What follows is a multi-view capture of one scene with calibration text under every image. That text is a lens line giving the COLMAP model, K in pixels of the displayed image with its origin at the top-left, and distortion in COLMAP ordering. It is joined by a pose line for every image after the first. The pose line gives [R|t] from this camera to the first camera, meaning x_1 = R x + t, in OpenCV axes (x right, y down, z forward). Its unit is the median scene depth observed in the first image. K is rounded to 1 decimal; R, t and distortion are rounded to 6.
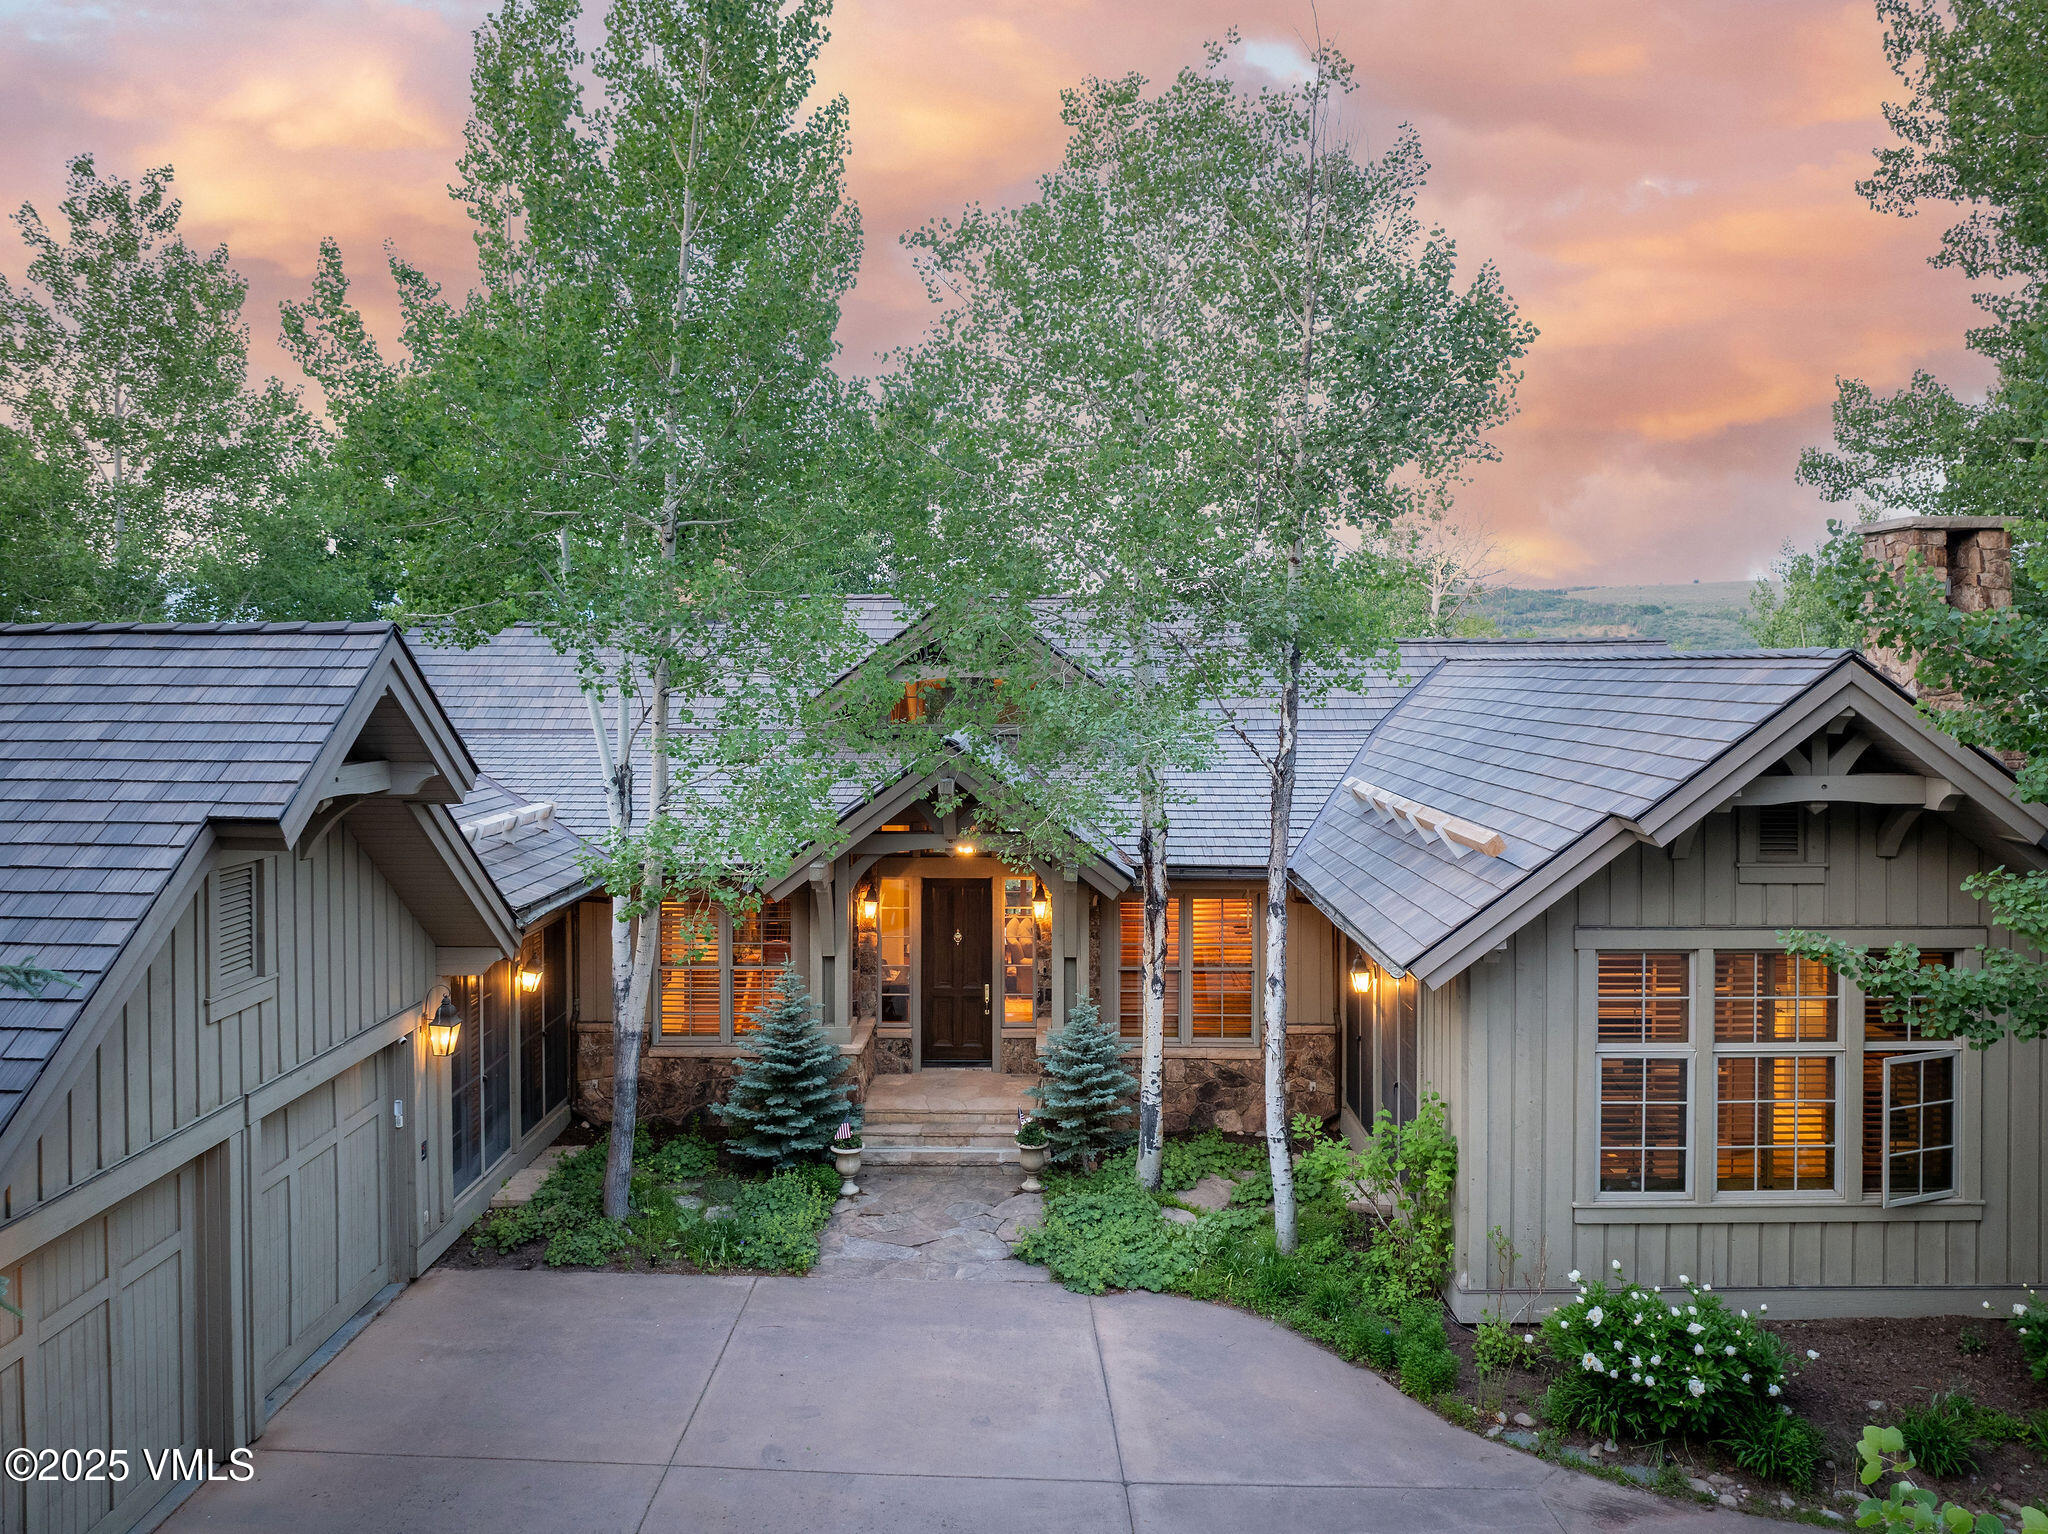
lens RADIAL K [[1365.2, 0, 1024.0], [0, 1365.2, 767.0], [0, 0, 1]] dist [-0.036007, -0.002072]
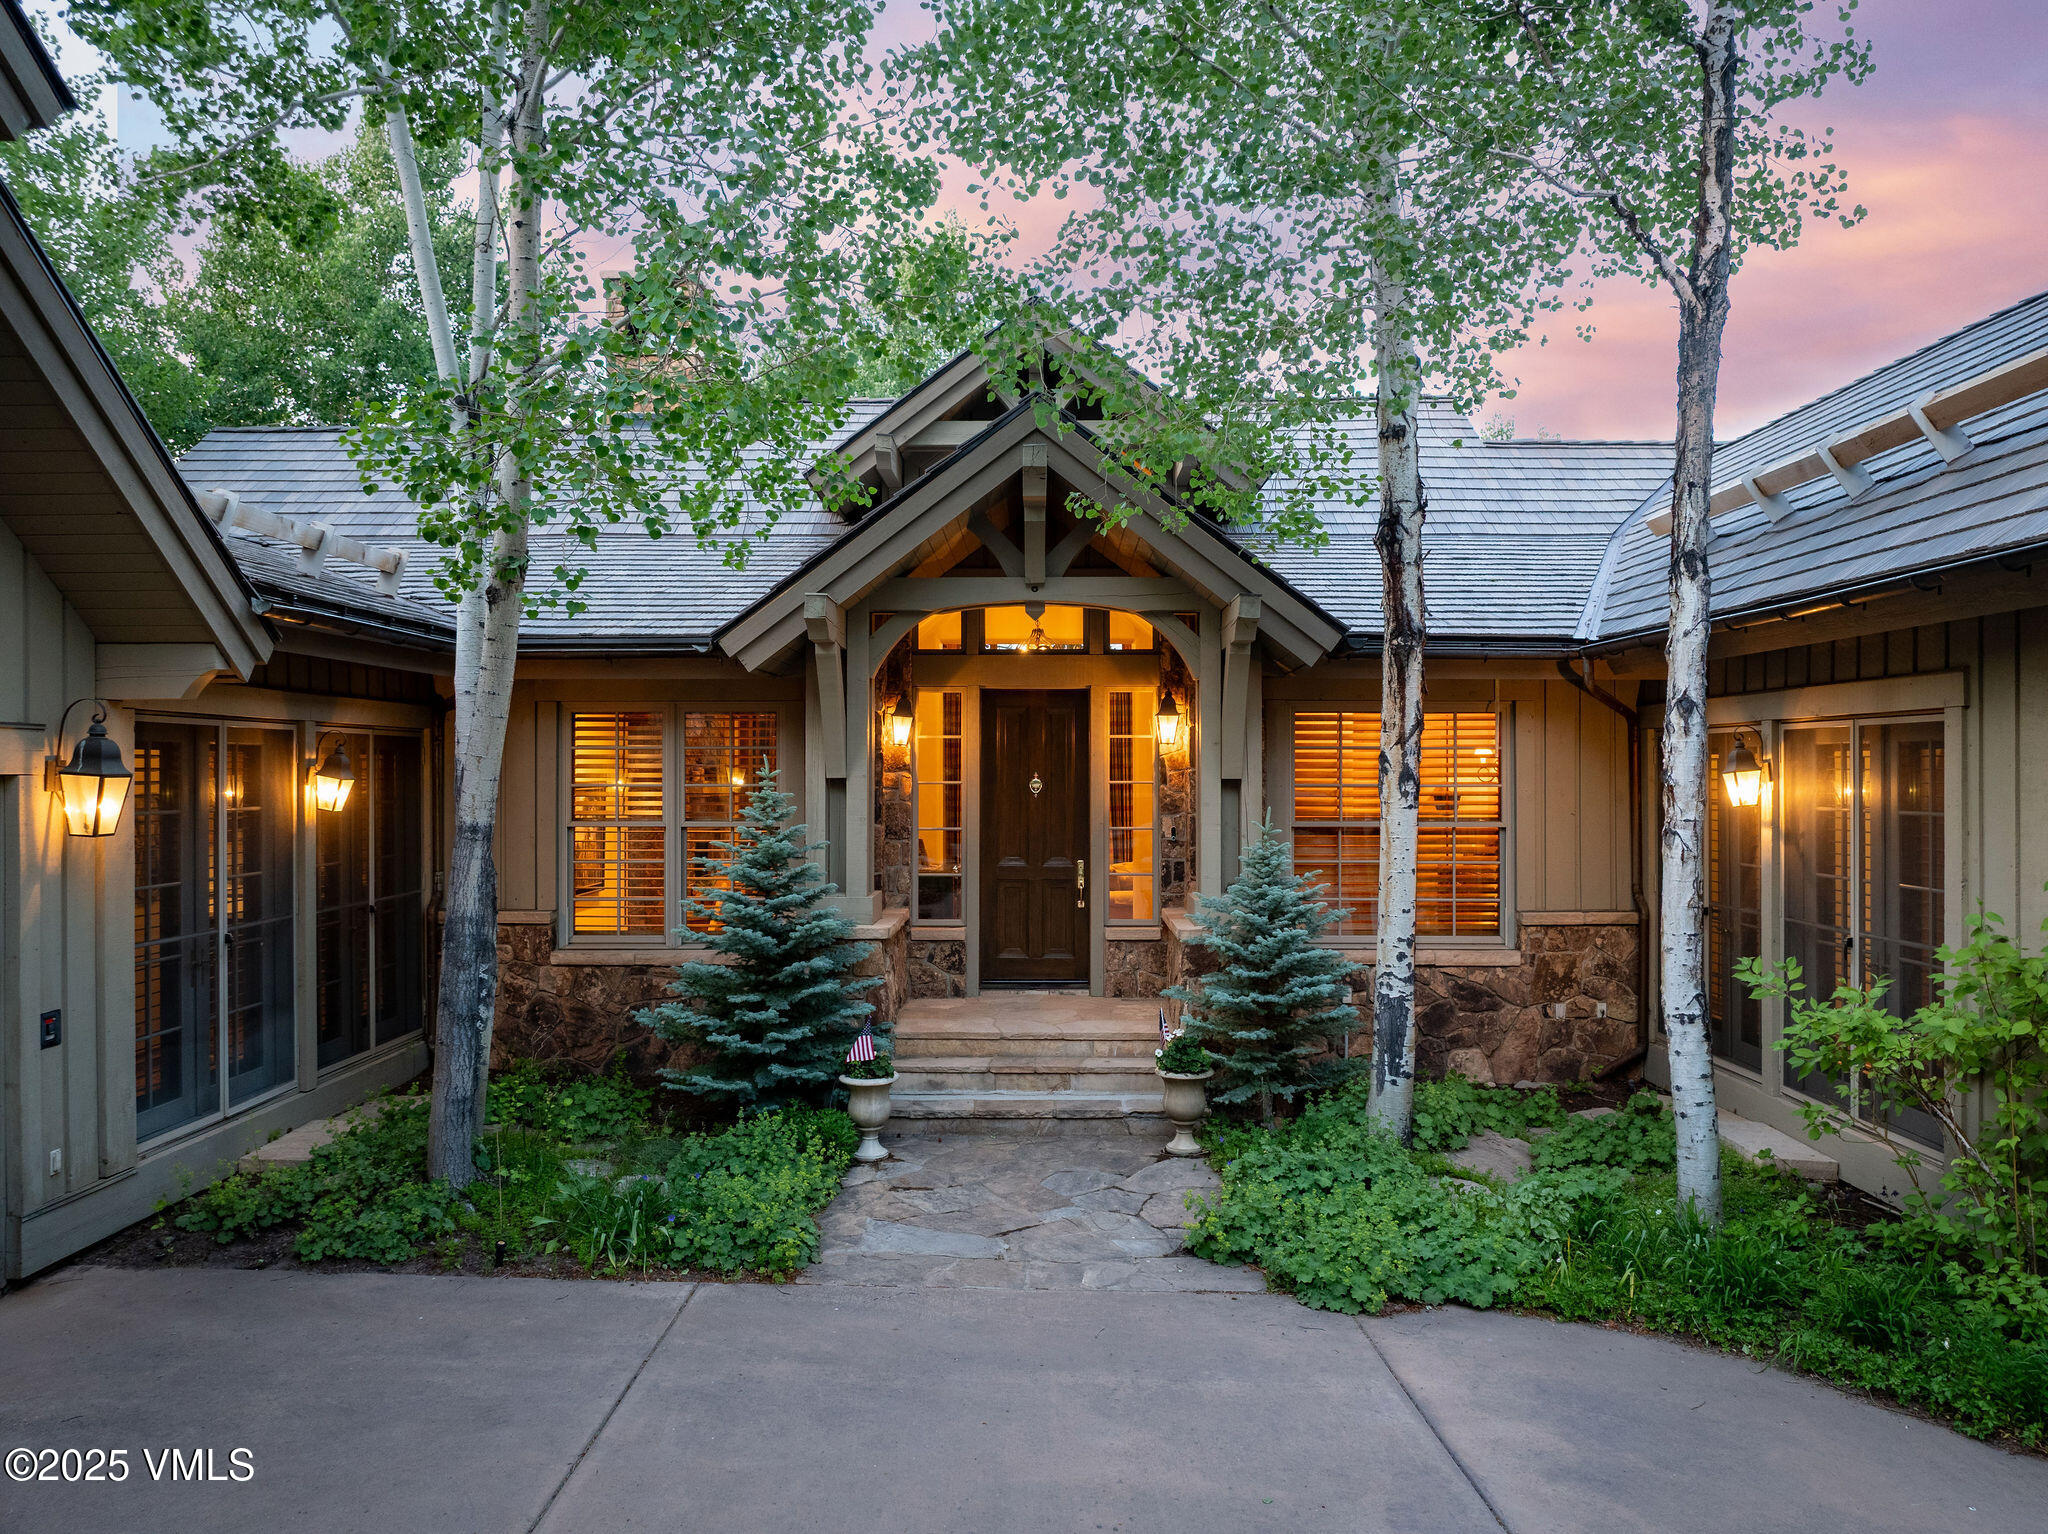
lens RADIAL K [[1426.0, 0, 1024.0], [0, 1426.0, 767.0], [0, 0, 1]] dist [-0.041168, -0.000045]
pose [[0.999951, -0.004629, -0.008699, -0.060553], [0.004217, 0.998897, -0.046762, 0.184718], [0.008906, 0.046723, 0.998868, 0.409399]]
